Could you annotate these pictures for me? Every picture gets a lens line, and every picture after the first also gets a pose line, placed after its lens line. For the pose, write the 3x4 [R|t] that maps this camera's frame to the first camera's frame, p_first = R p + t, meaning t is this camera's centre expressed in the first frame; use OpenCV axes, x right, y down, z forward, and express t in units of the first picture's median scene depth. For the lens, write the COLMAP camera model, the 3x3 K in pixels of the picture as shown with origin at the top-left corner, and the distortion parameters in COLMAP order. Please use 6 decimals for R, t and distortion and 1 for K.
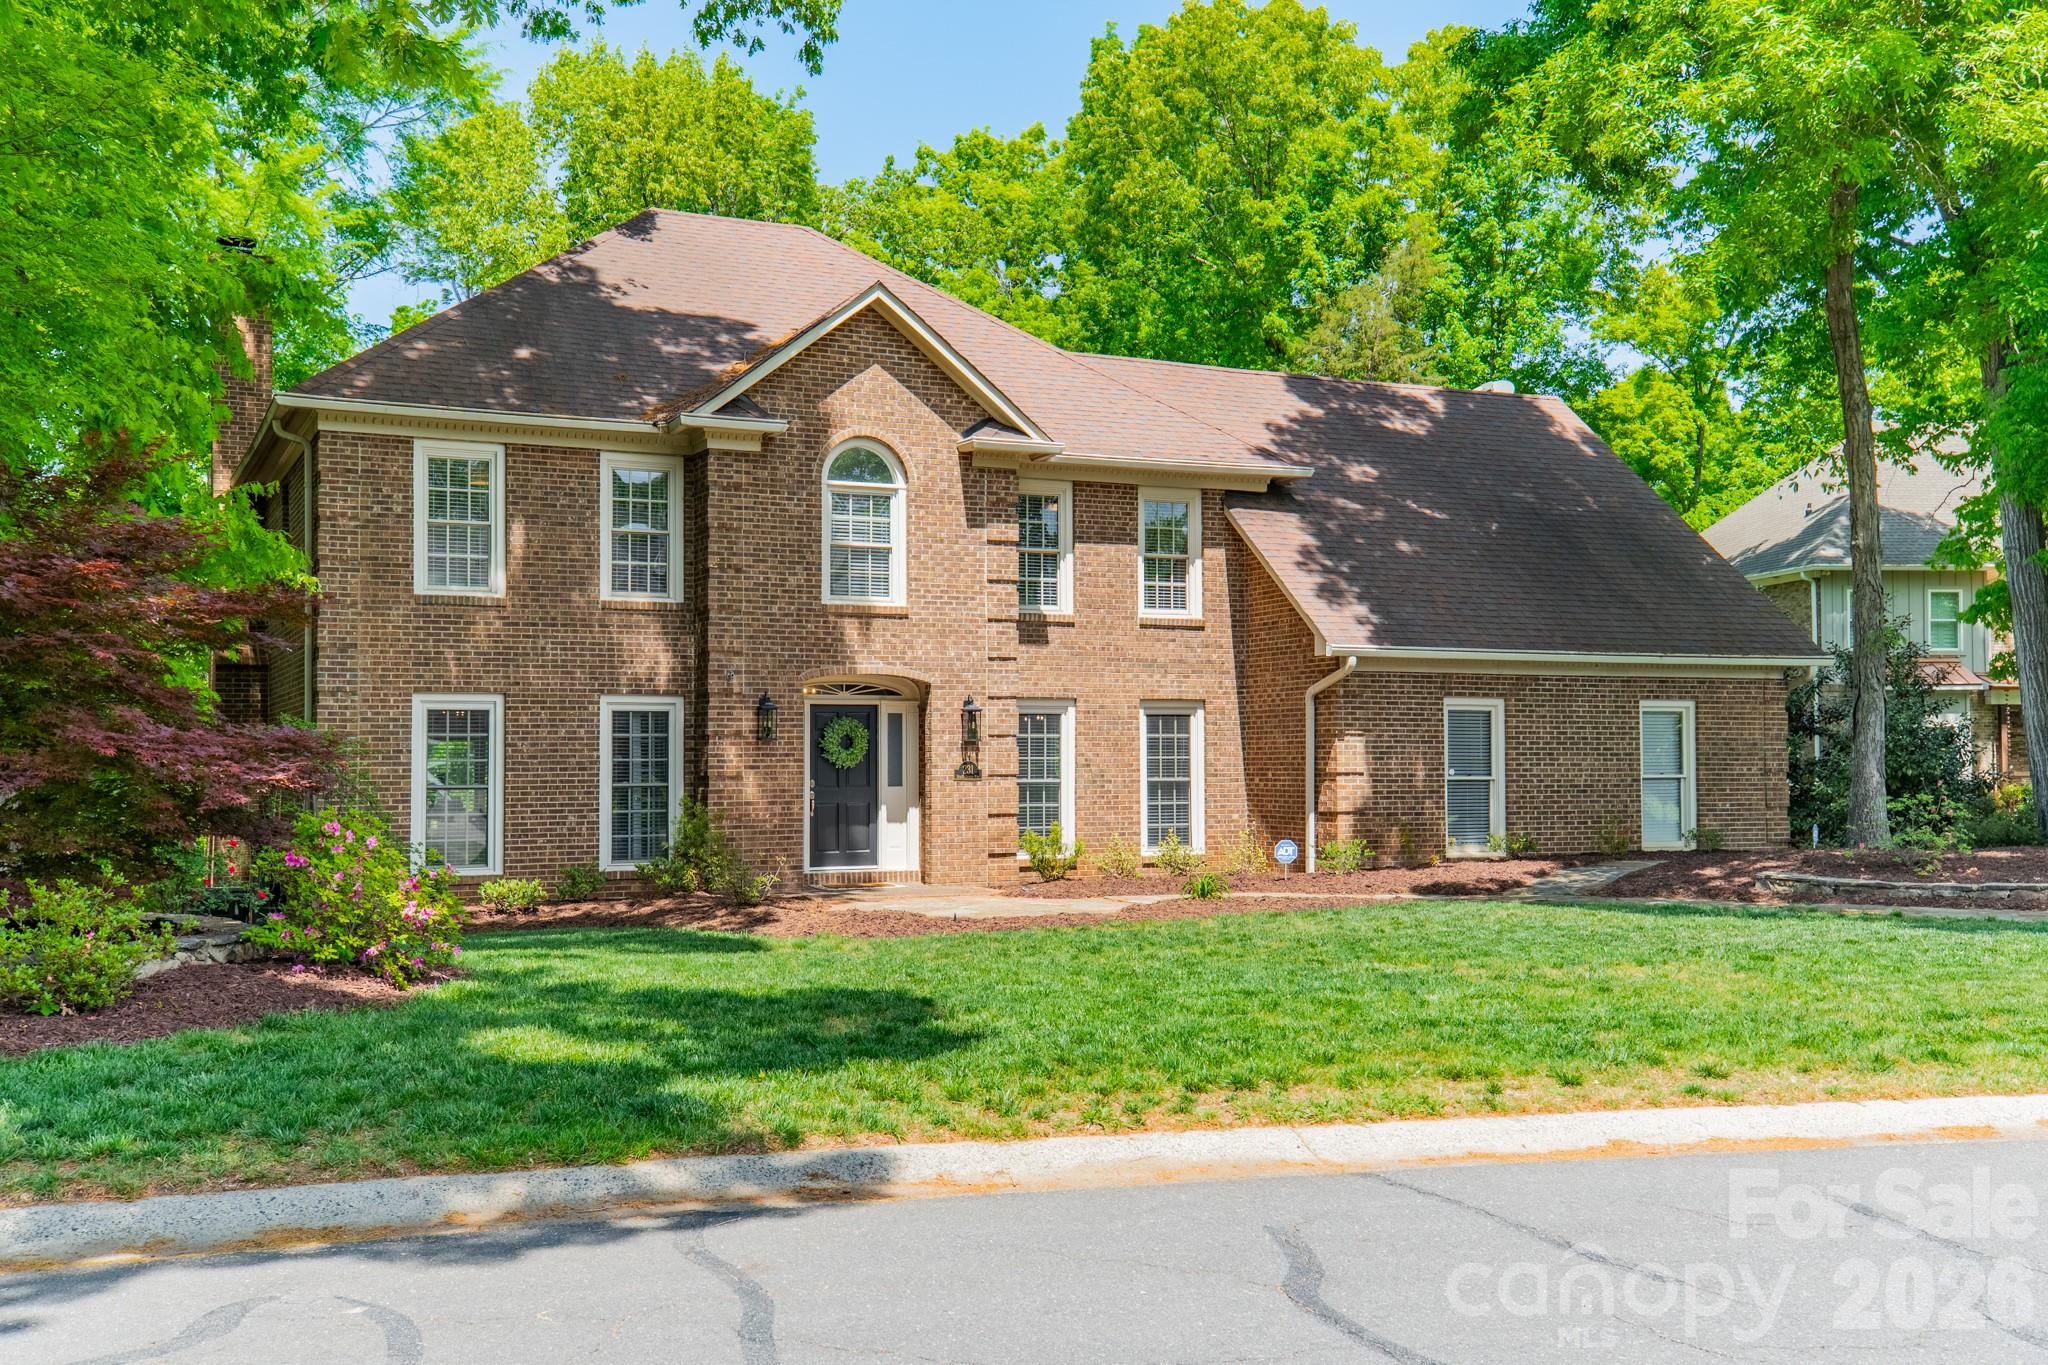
lens RADIAL K [[1983.3, 0, 1021.9], [0, 1983.3, 684.0], [0, 0, 1]] dist [0.121499, 0.000000]
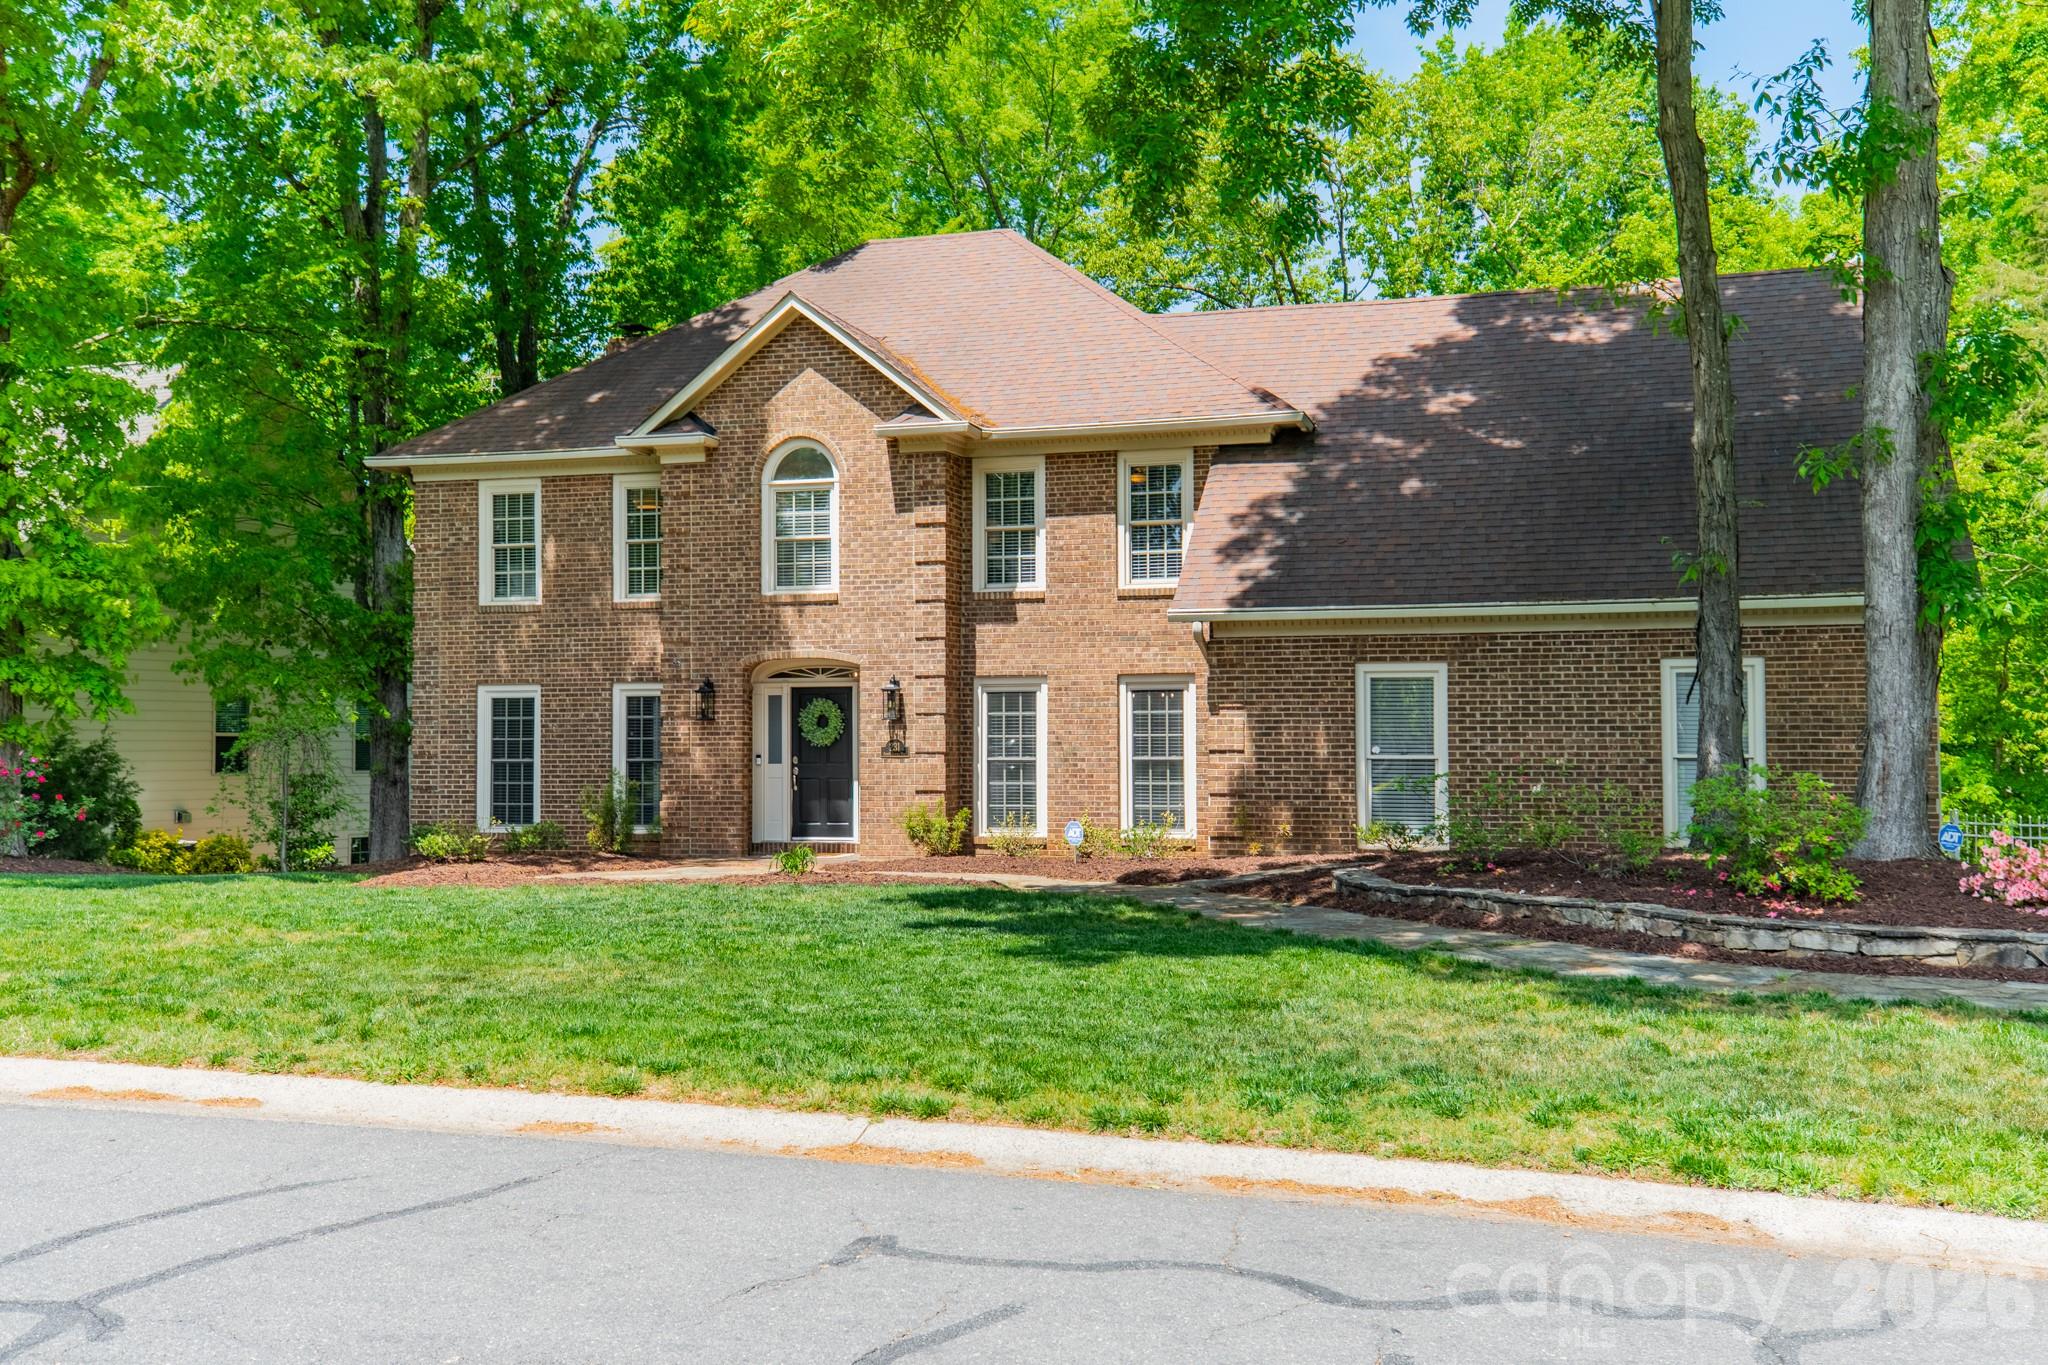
lens RADIAL K [[1983.3, 0, 1021.7], [0, 1983.3, 684.6], [0, 0, 1]] dist [0.121499, 0.000000]
pose [[0.744193, -0.021289, -0.667626, 0.716823], [0.026131, 0.999655, -0.002749, 0.015174], [0.667454, -0.015400, 0.744492, 0.275639]]
